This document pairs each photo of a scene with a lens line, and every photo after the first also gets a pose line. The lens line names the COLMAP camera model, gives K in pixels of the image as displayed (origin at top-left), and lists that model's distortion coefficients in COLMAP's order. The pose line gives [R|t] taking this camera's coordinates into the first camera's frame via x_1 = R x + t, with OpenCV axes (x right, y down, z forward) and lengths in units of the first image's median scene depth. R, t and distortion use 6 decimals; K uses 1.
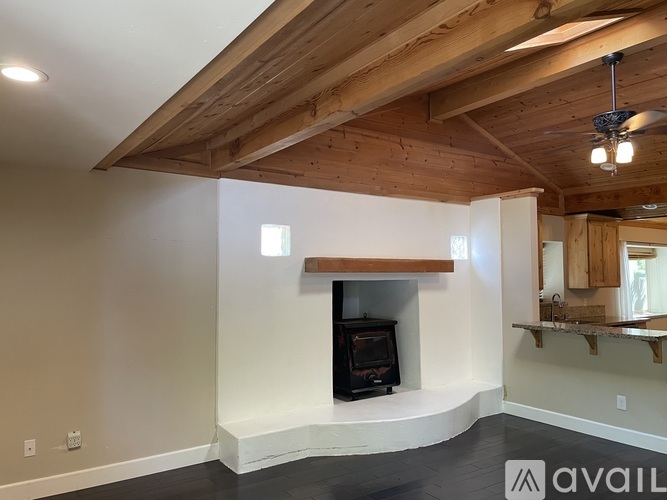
lens RADIAL K [[506.0, 0, 334.3], [0, 506.0, 264.5], [0, 0, 1]] dist [0.016851, -0.000277]
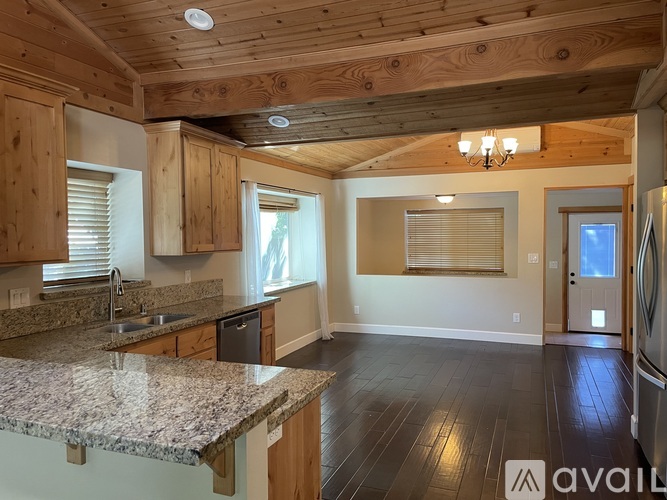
lens RADIAL K [[506.0, 0, 334.3], [0, 506.0, 264.5], [0, 0, 1]] dist [0.016851, -0.000277]
pose [[0.824458, -0.034538, 0.564869, 0.310387], [-0.013229, 0.996687, 0.080249, 0.009163], [-0.565769, -0.073634, 0.821269, 0.426932]]
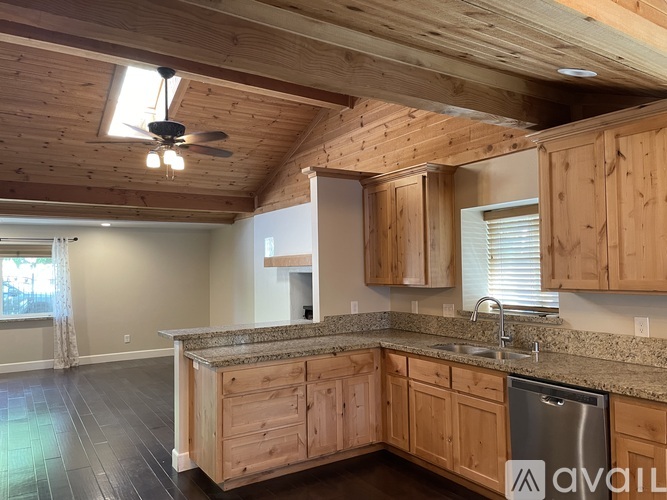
lens RADIAL K [[506.0, 0, 334.3], [0, 506.0, 264.5], [0, 0, 1]] dist [0.016851, -0.000277]
pose [[-0.031632, -0.002133, -0.999497, 0.957535], [0.047020, 0.998887, -0.003619, 0.014255], [0.998393, -0.047111, -0.031497, 0.808537]]
